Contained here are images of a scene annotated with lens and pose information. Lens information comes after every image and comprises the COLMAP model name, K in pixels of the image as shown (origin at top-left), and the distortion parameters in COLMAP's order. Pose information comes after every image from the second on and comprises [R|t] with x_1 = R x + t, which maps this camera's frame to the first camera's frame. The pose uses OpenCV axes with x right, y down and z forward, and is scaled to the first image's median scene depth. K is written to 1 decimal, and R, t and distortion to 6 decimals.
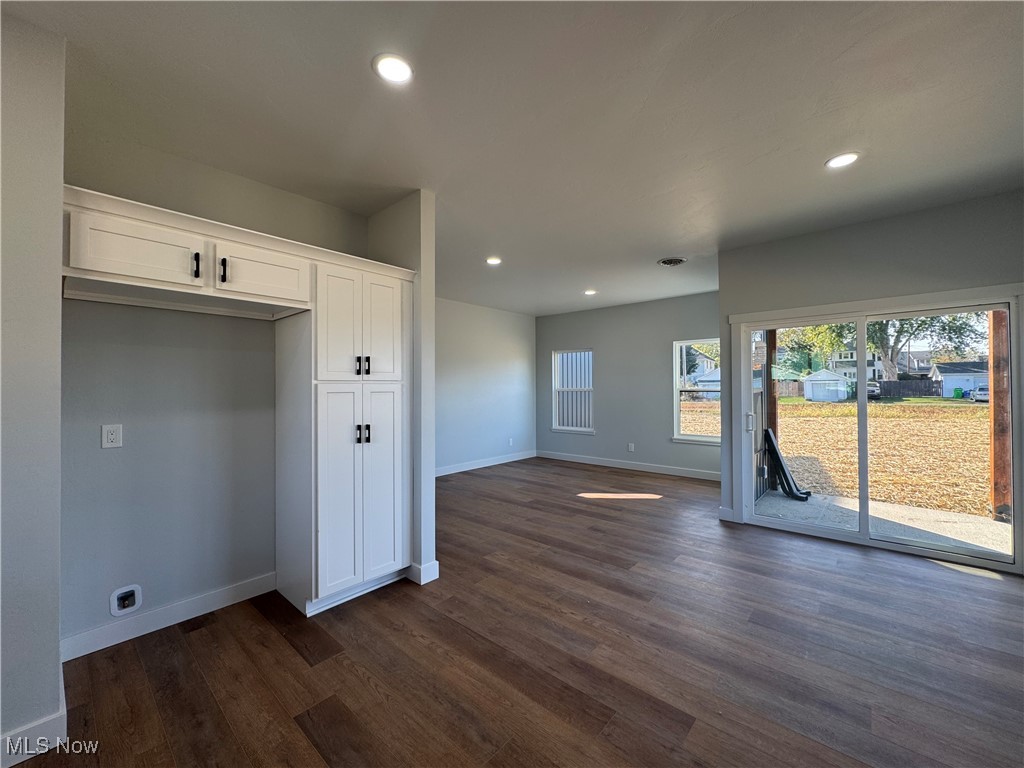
lens RADIAL K [[408.3, 0, 512.4], [0, 408.3, 383.0], [0, 0, 1]] dist [0.000510, 0.000597]
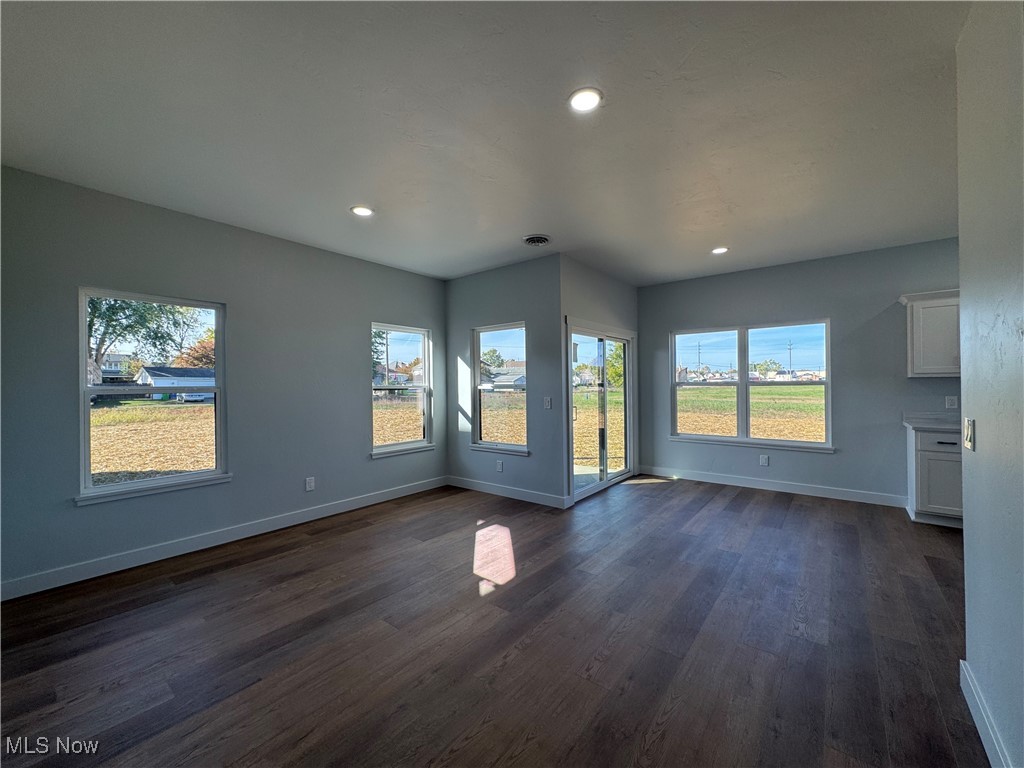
lens RADIAL K [[408.3, 0, 516.1], [0, 408.3, 386.3], [0, 0, 1]] dist [0.000510, 0.000597]
pose [[-0.052510, 0.004095, 0.998612, -0.633883], [-0.002802, 0.999987, -0.004248, 0.030410], [-0.998616, -0.003021, -0.052498, 1.421286]]
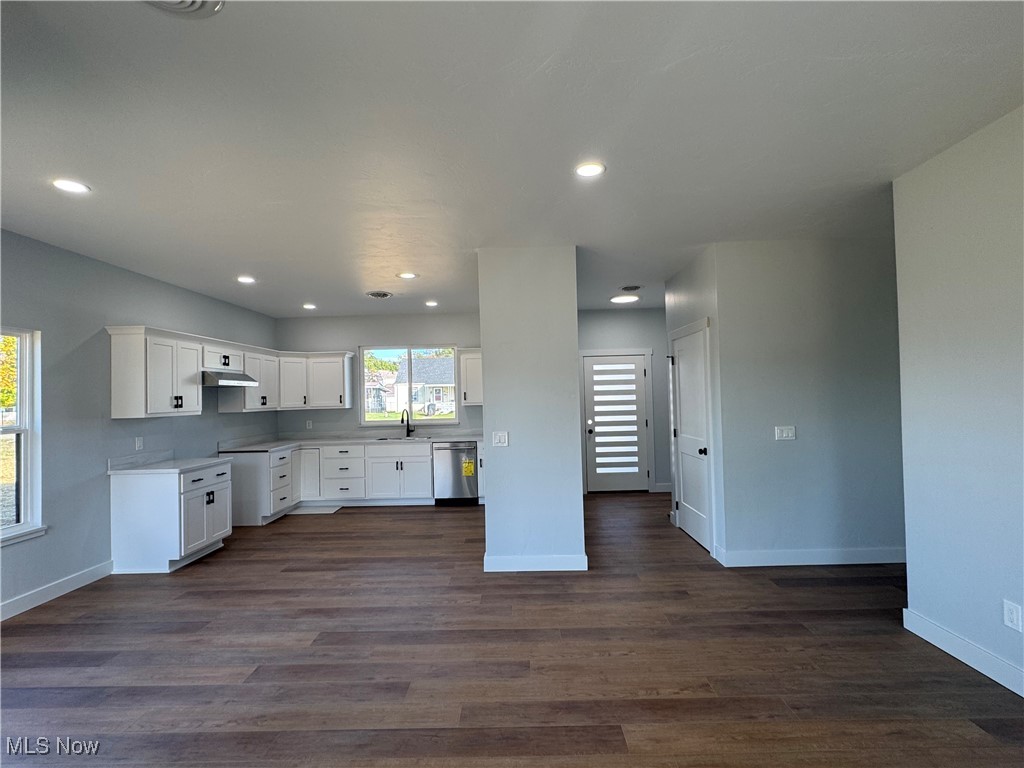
lens RADIAL K [[481.2, 0, 509.9], [0, 481.2, 385.8], [0, 0, 1]] dist [-0.000034, 0.001243]
pose [[-0.762372, 0.011135, -0.647043, 0.549836], [0.038380, 0.998870, -0.028030, -0.014365], [0.646000, -0.046203, -0.761938, 1.788726]]
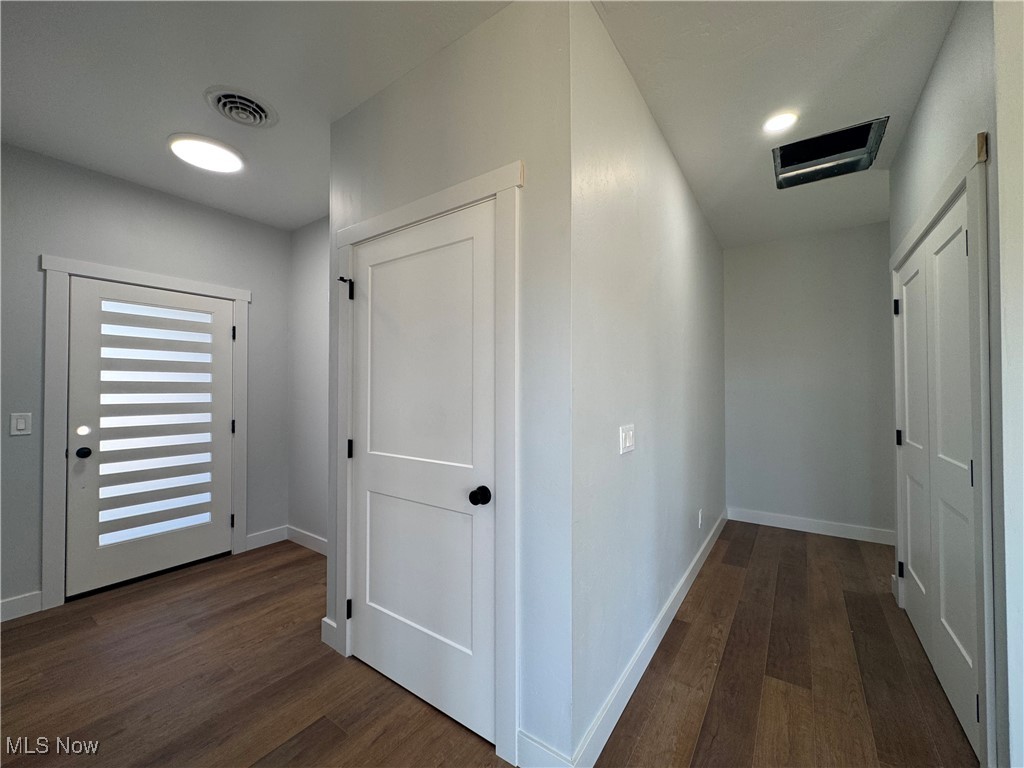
lens RADIAL K [[408.3, 0, 509.4], [0, 408.3, 383.4], [0, 0, 1]] dist [0.000510, 0.000597]
pose [[0.104589, -0.010264, -0.994463, -0.218802], [0.013460, 0.999870, -0.008905, 0.026763], [0.994424, -0.012455, 0.104713, 1.129006]]
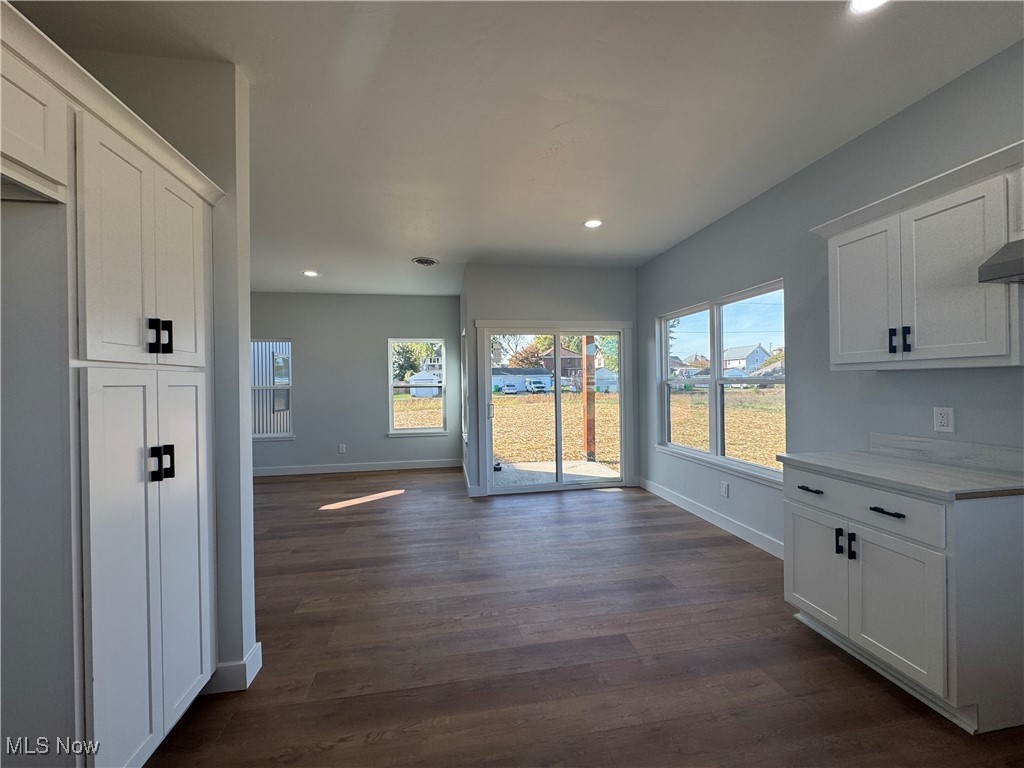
lens RADIAL K [[408.3, 0, 511.2], [0, 408.3, 383.4], [0, 0, 1]] dist [0.000510, 0.000597]
pose [[0.629416, -0.003452, 0.777060, -0.369456], [0.001756, 0.999994, 0.003020, 0.013837], [-0.777066, -0.000536, 0.629419, 0.225290]]
